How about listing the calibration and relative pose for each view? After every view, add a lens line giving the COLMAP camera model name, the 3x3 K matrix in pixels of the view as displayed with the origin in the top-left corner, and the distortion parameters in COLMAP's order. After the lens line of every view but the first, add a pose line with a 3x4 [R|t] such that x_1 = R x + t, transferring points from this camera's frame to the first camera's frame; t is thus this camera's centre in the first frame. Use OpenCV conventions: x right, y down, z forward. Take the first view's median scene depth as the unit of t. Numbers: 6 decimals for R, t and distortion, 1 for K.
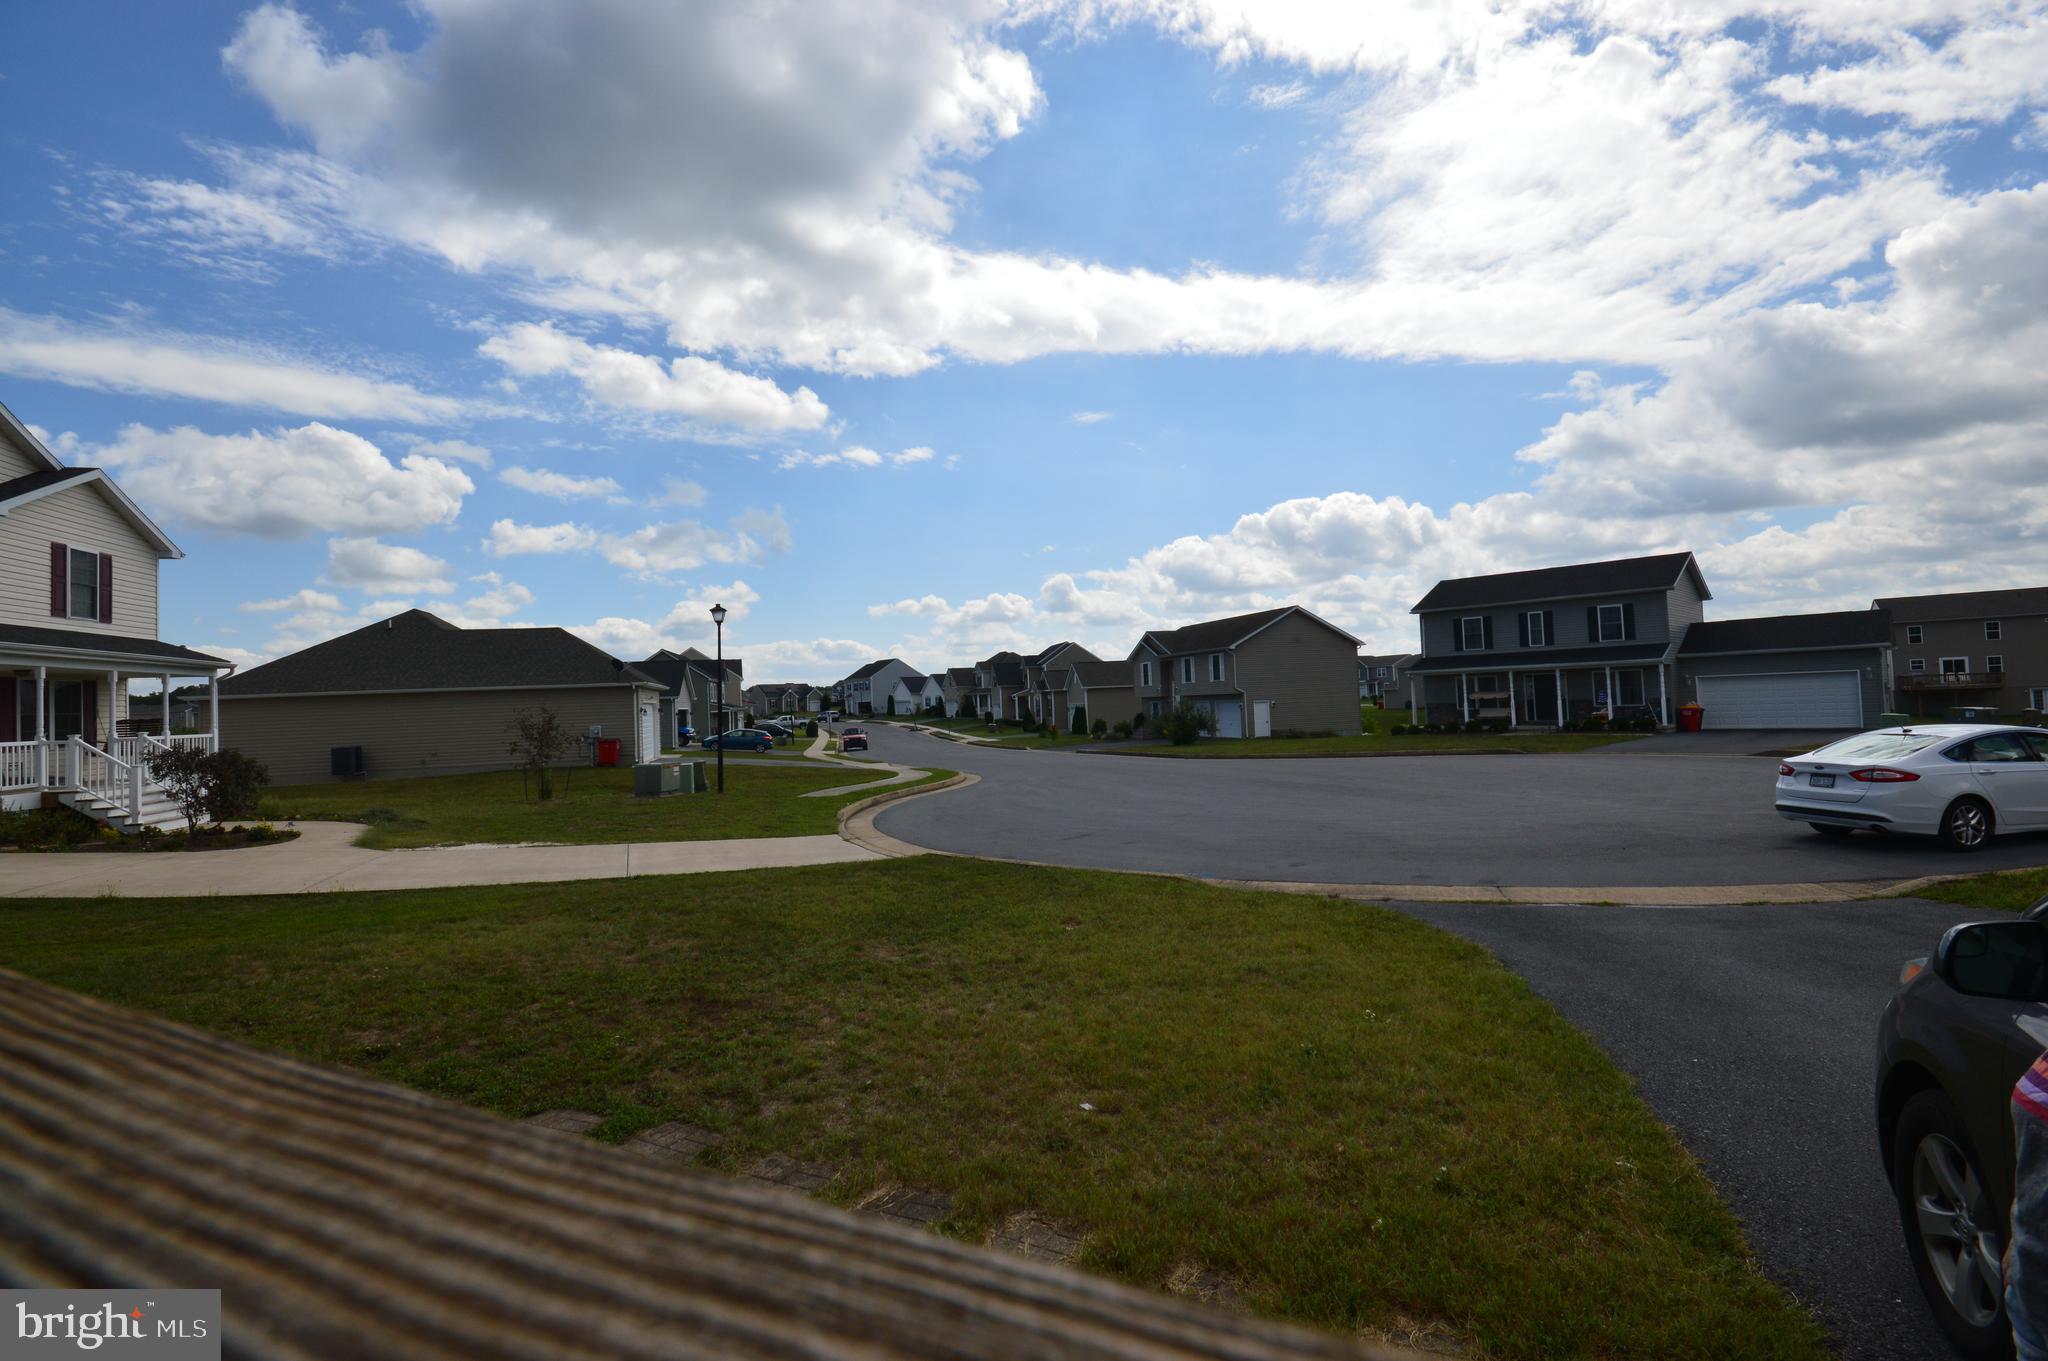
lens RADIAL K [[908.6, 0, 1024.0], [0, 908.6, 680.5], [0, 0, 1]] dist [0.015556, -0.014485]
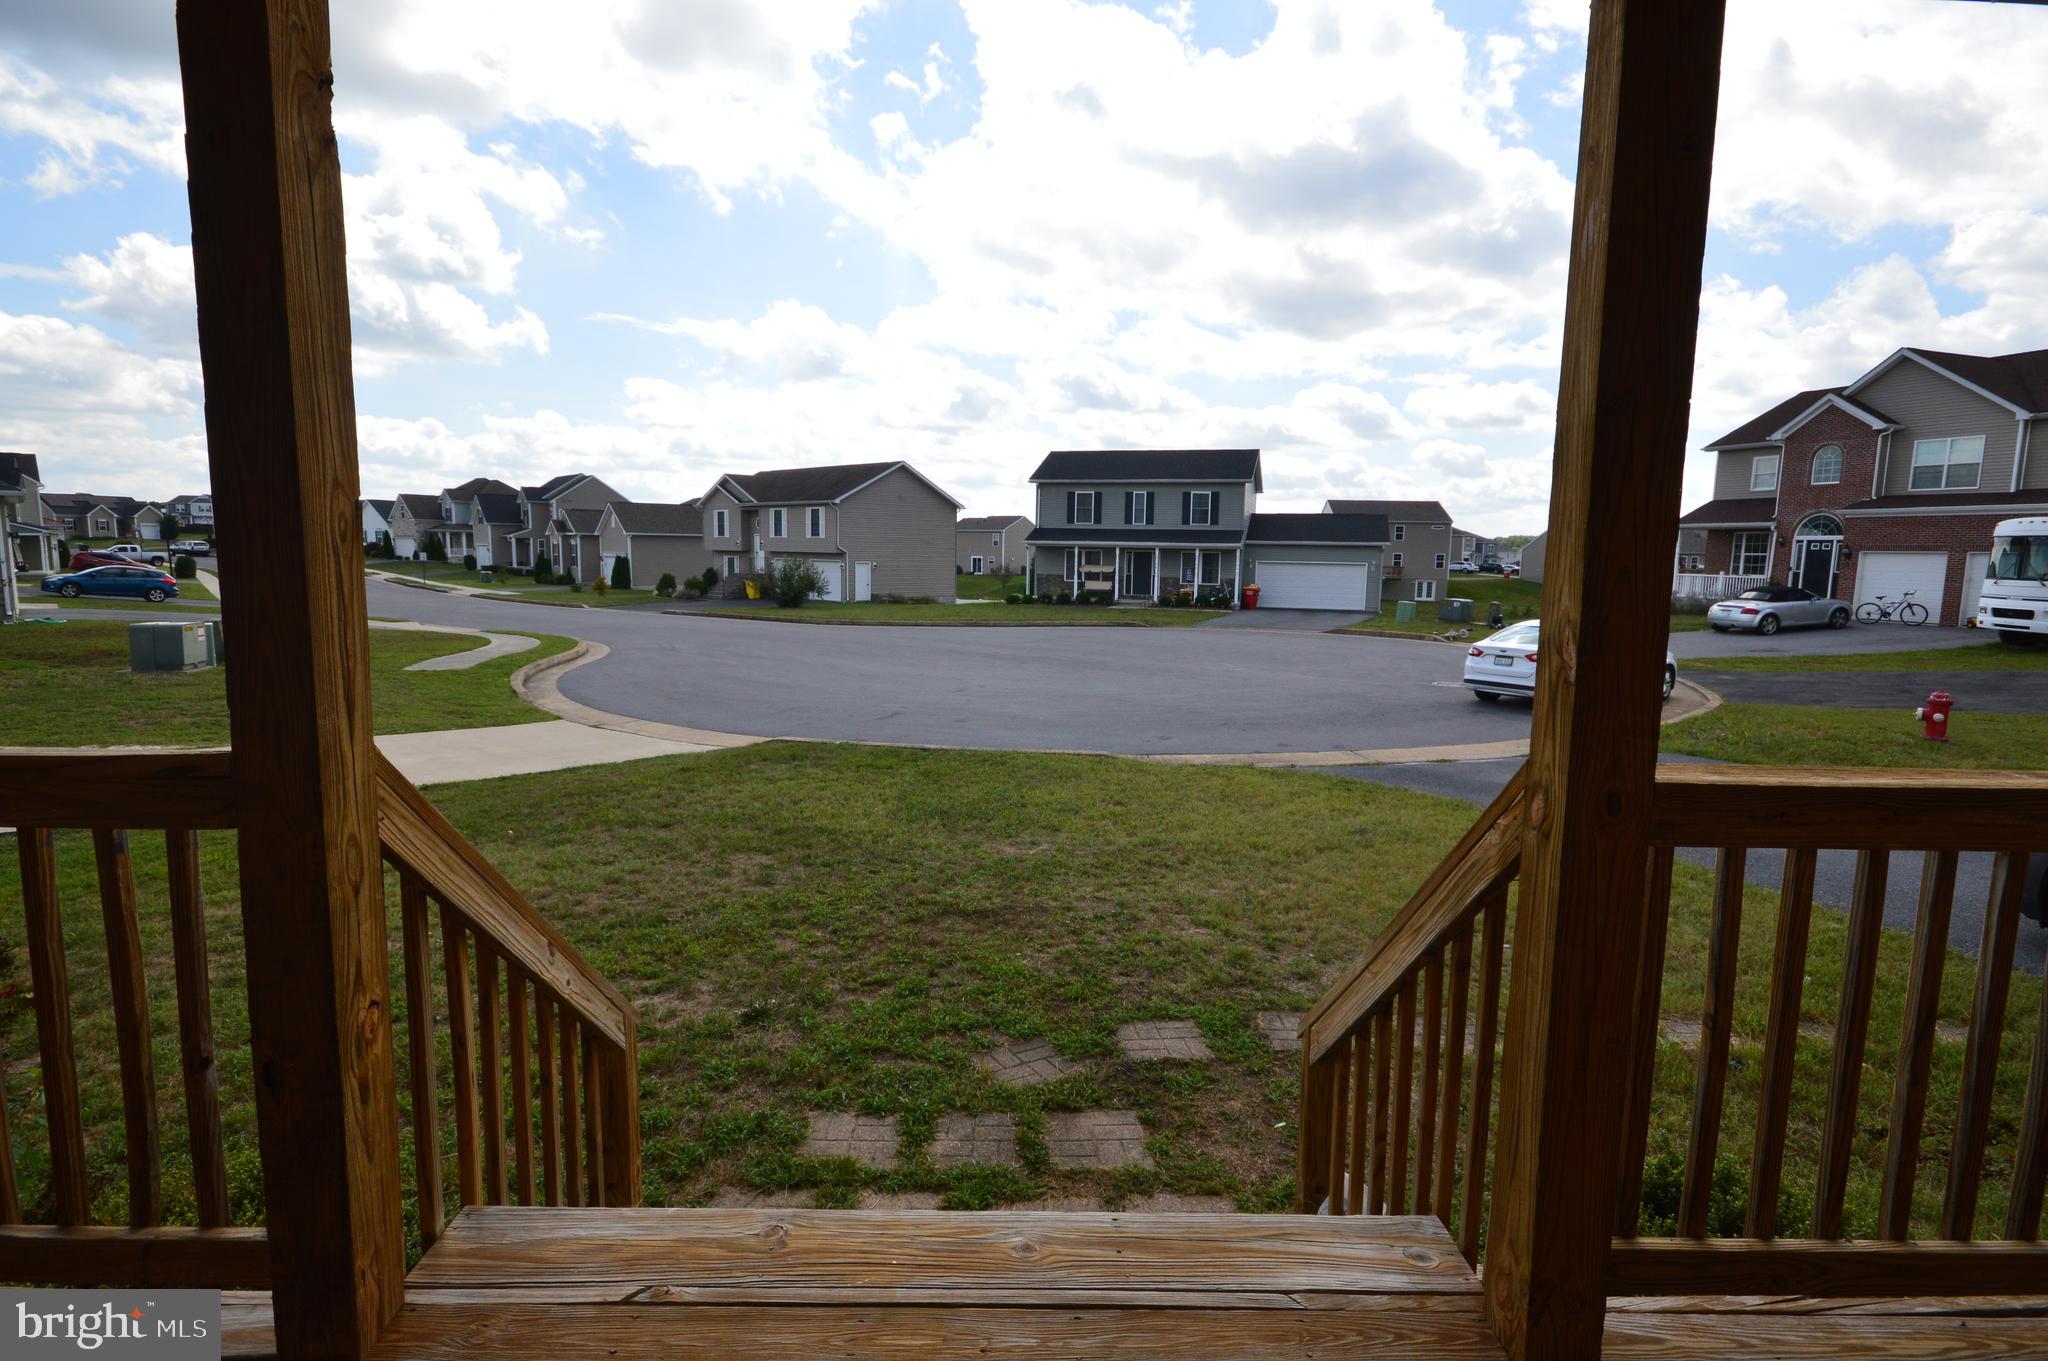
lens RADIAL K [[1014.2, 0, 1024.0], [0, 1014.2, 680.5], [0, 0, 1]] dist [-0.004604, -0.000278]
pose [[0.873136, -0.008426, 0.487404, -0.100637], [-0.062456, 0.989677, 0.128993, -0.001520], [-0.483460, -0.143069, 0.863596, 0.016702]]
